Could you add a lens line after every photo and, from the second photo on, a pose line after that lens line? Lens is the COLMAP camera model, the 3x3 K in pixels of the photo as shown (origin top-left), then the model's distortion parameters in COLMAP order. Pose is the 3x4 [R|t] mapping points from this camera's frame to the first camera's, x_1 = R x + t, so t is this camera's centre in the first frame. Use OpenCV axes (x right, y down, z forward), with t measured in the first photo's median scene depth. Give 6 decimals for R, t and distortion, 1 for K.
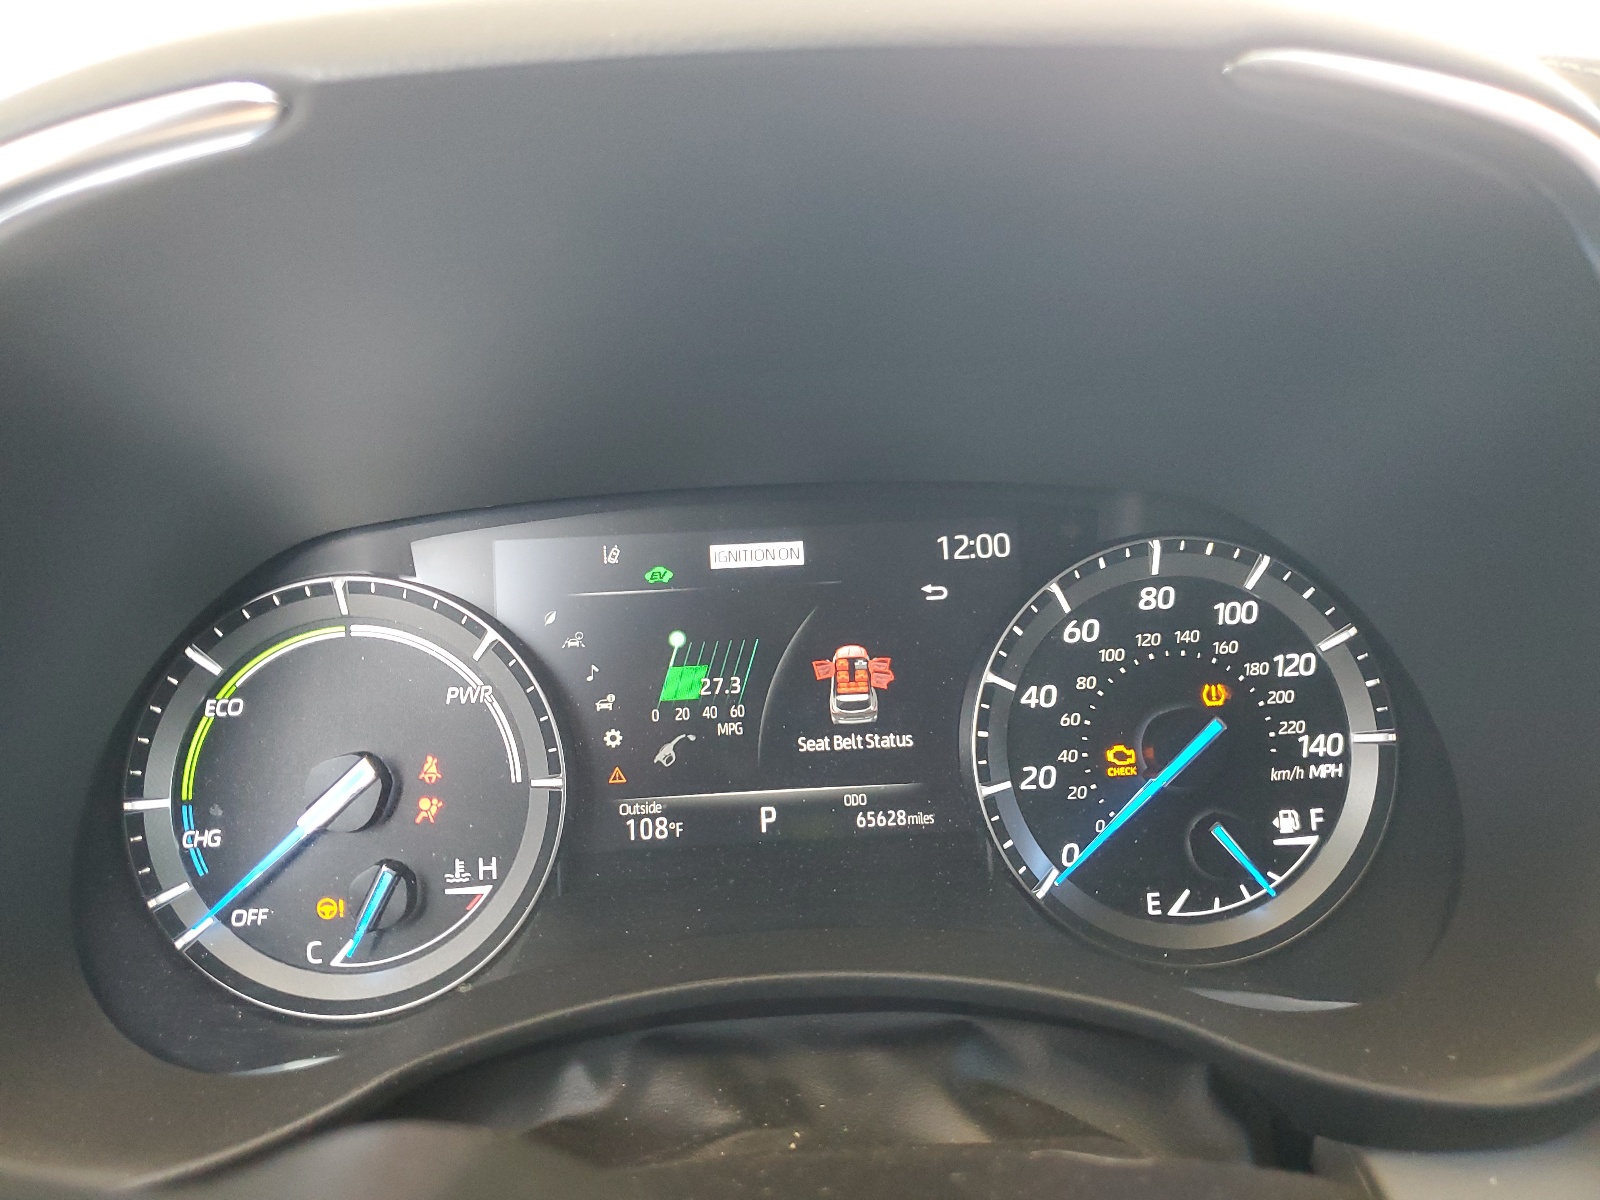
lens RADIAL K [[1206.9, 0, 803.6], [0, 1206.9, 600.8], [0, 0, 1]] dist [0.010567, 0.003704]
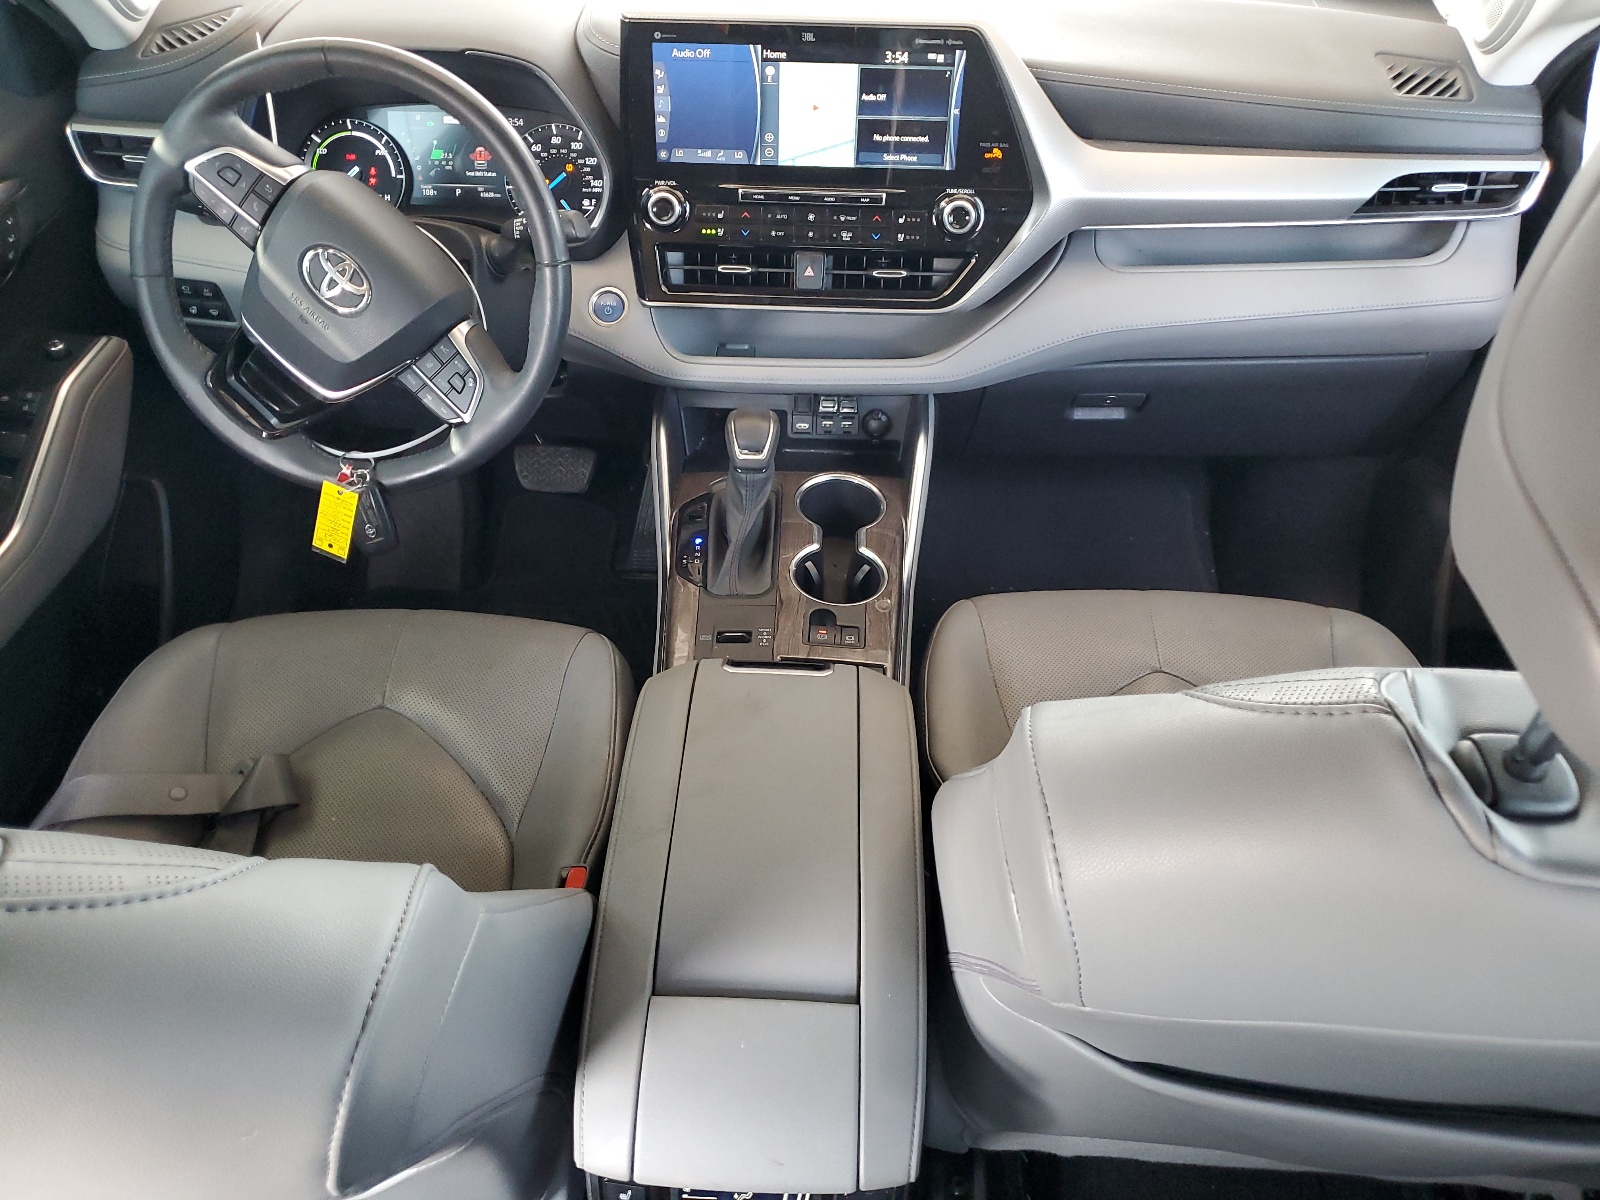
lens RADIAL K [[1206.9, 0, 795.5], [0, 1206.9, 602.4], [0, 0, 1]] dist [0.010567, 0.003704]
pose [[0.996005, 0.084611, -0.028536, 1.300420], [-0.068549, 0.929315, 0.362869, -0.085002], [0.057222, -0.359464, 0.931403, -3.121097]]
